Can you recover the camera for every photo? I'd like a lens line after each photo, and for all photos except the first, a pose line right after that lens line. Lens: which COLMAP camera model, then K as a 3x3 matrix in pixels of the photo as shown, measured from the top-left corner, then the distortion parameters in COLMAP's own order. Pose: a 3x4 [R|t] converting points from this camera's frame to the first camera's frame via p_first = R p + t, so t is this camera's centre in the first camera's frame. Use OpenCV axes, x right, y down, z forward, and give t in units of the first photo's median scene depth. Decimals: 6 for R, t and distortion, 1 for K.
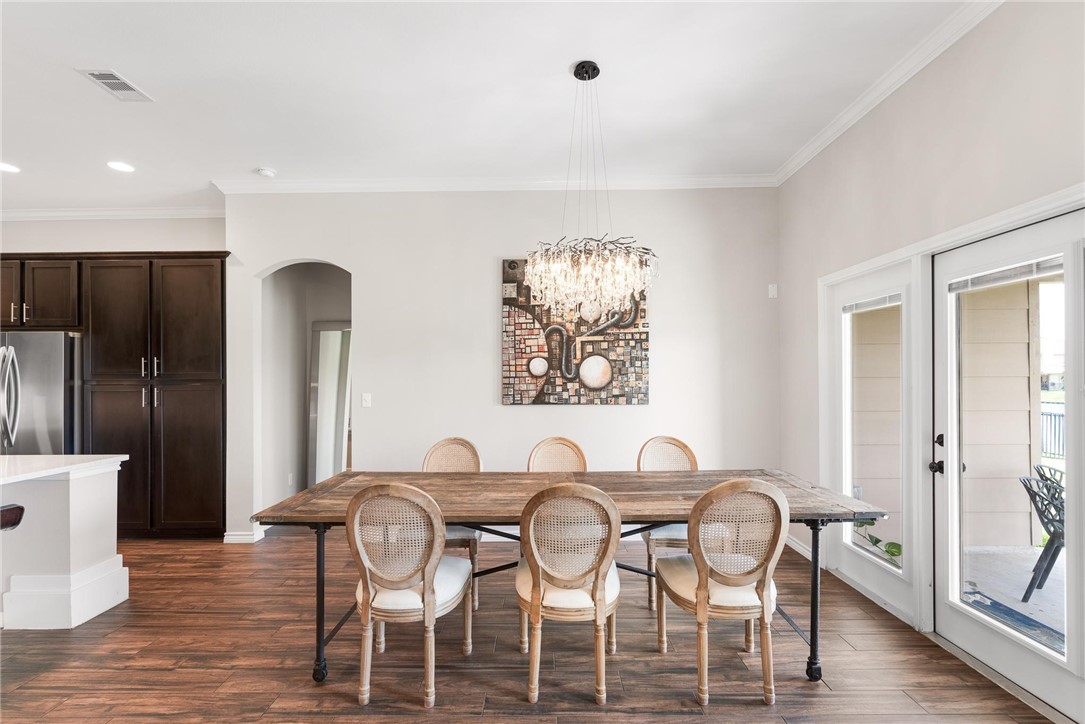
lens RADIAL K [[483.6, 0, 537.5], [0, 483.6, 382.6], [0, 0, 1]] dist [0.003345, 0.000296]
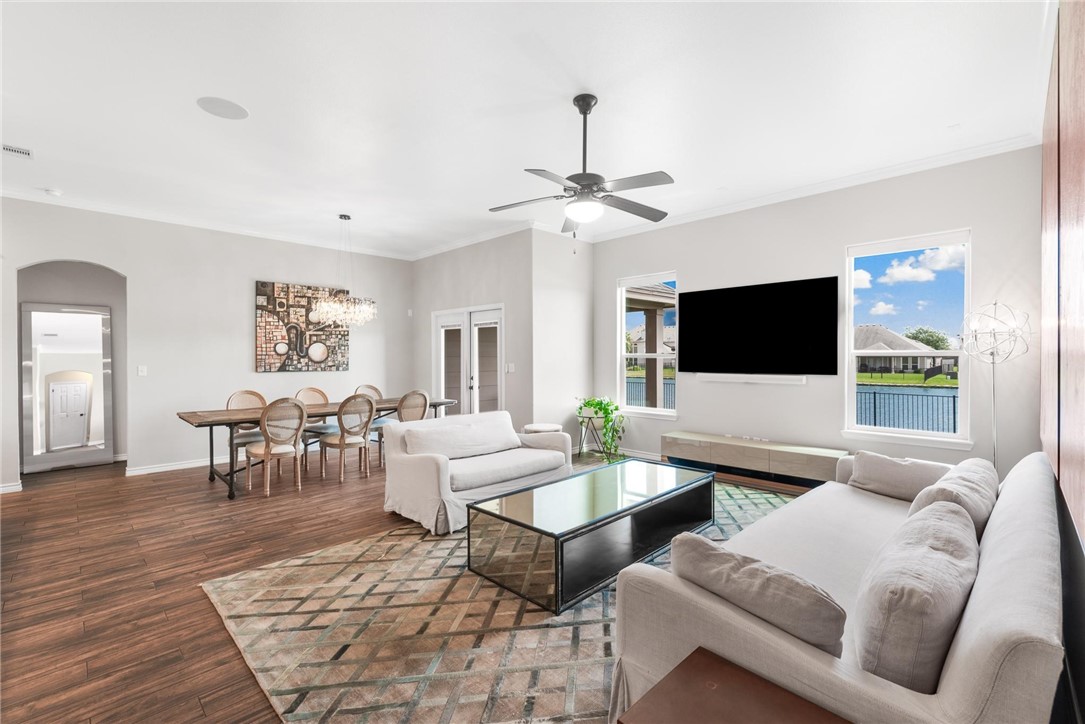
lens RADIAL K [[470.1, 0, 542.5], [0, 470.1, 362.0], [0, 0, 1]] dist [0.000735, 0.000124]
pose [[0.694844, -0.002819, 0.719155, -0.531232], [0.002464, 0.999996, 0.001539, 0.012147], [-0.719157, 0.000702, 0.694848, -0.744607]]
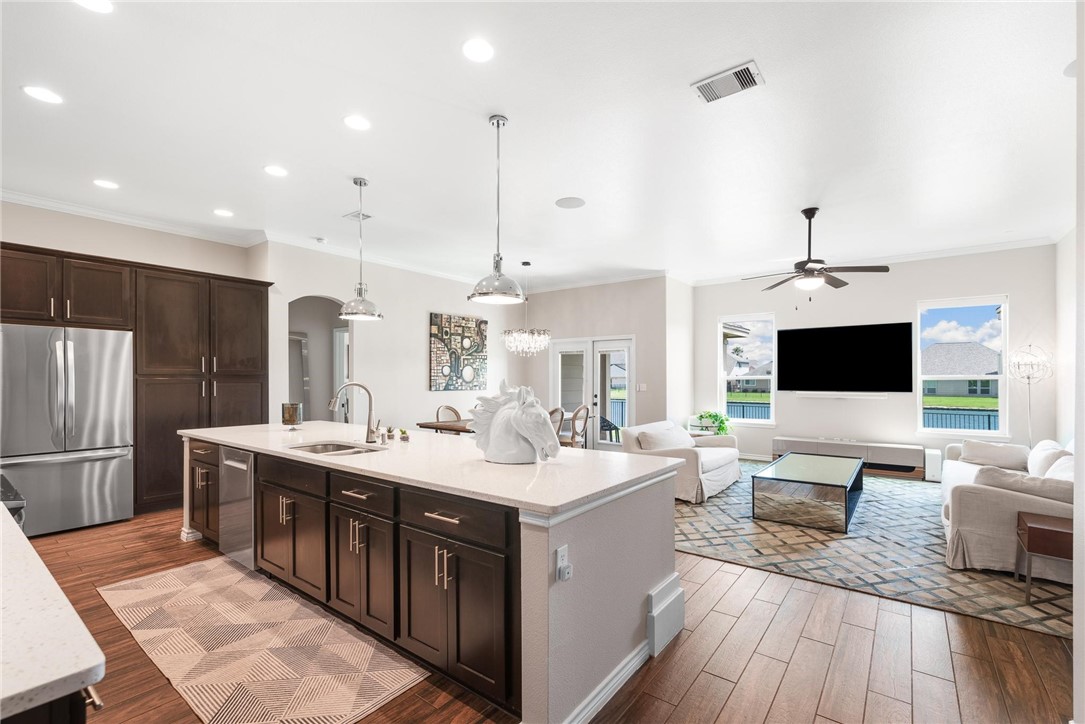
lens RADIAL K [[477.4, 0, 539.4], [0, 477.4, 379.2], [0, 0, 1]] dist [0.000934, 0.000228]
pose [[0.601157, 0.005269, 0.799114, -1.290210], [-0.000107, 0.999979, -0.006513, 0.013198], [-0.799131, 0.003830, 0.601144, -0.432735]]
